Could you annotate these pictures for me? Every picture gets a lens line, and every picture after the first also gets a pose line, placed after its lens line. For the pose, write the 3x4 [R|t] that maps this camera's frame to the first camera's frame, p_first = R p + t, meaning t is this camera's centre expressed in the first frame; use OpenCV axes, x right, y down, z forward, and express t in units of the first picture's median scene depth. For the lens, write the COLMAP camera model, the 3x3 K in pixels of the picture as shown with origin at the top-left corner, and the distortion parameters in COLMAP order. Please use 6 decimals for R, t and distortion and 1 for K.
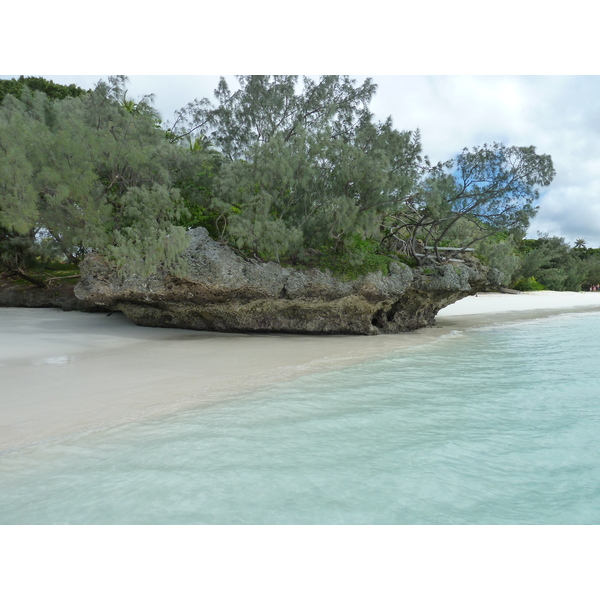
lens RADIAL K [[418.8, 0, 300.4], [0, 418.8, 298.9], [0, 0, 1]] dist [-0.030980, -0.009153]
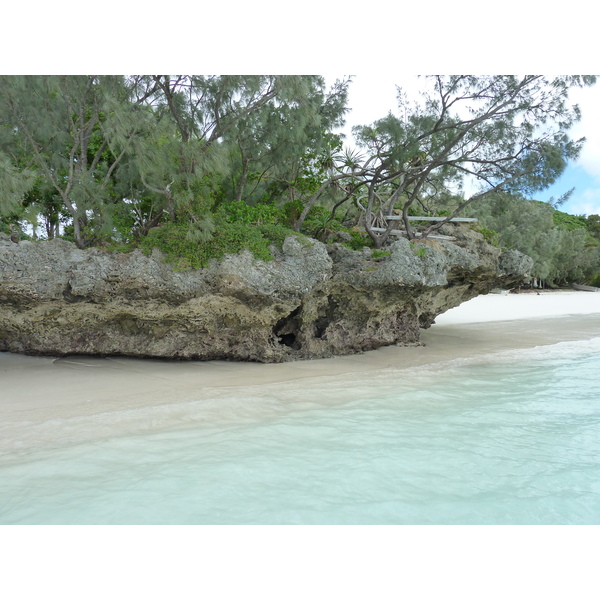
lens RADIAL K [[418.8, 0, 299.4], [0, 418.8, 300.8], [0, 0, 1]] dist [-0.030980, -0.009153]
pose [[0.989181, -0.001814, -0.146689, 0.282991], [0.002985, 0.999965, 0.007761, -0.005406], [0.146670, -0.008115, 0.989152, 0.401423]]
